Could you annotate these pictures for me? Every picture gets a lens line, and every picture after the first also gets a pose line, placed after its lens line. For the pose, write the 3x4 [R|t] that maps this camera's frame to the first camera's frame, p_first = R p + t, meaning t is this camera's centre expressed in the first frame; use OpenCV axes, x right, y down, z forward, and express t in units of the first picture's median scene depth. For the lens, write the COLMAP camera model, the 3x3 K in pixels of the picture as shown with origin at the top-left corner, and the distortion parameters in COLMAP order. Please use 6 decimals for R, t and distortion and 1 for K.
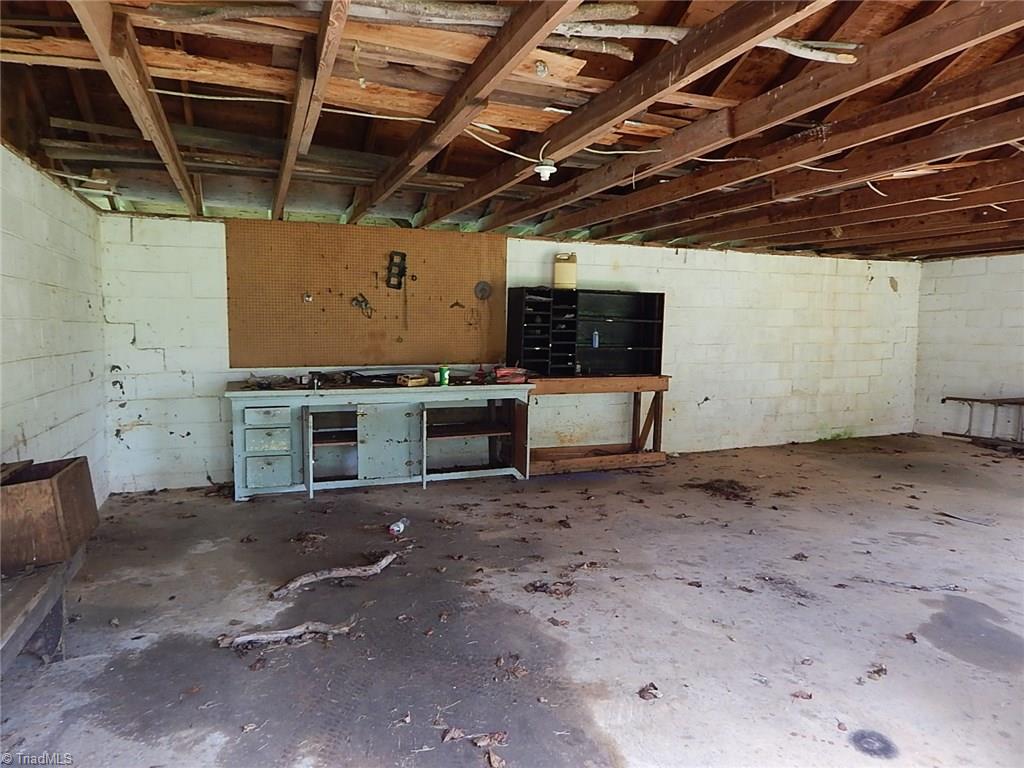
lens RADIAL K [[672.8, 0, 516.0], [0, 672.8, 385.3], [0, 0, 1]] dist [0.001668, -0.006011]
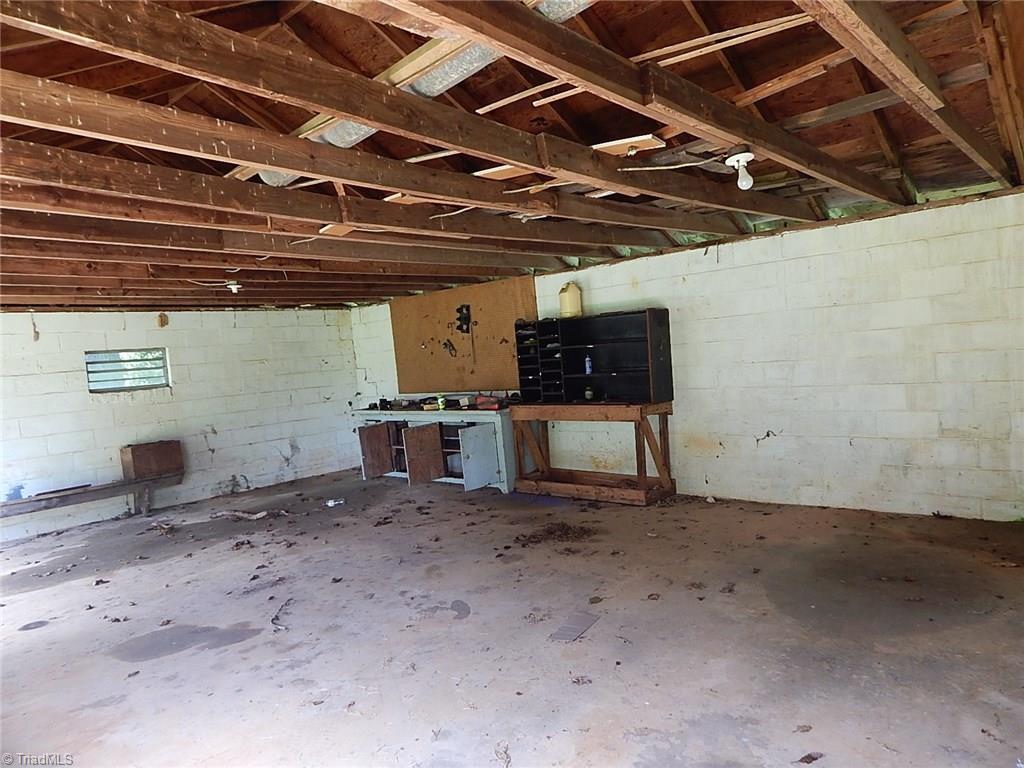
lens RADIAL K [[672.8, 0, 516.0], [0, 672.8, 385.3], [0, 0, 1]] dist [0.001668, -0.006011]
pose [[0.443492, 0.002557, -0.896275, 1.033607], [0.005308, 0.999971, 0.005479, -0.049471], [0.896263, -0.007187, 0.443466, 0.510711]]
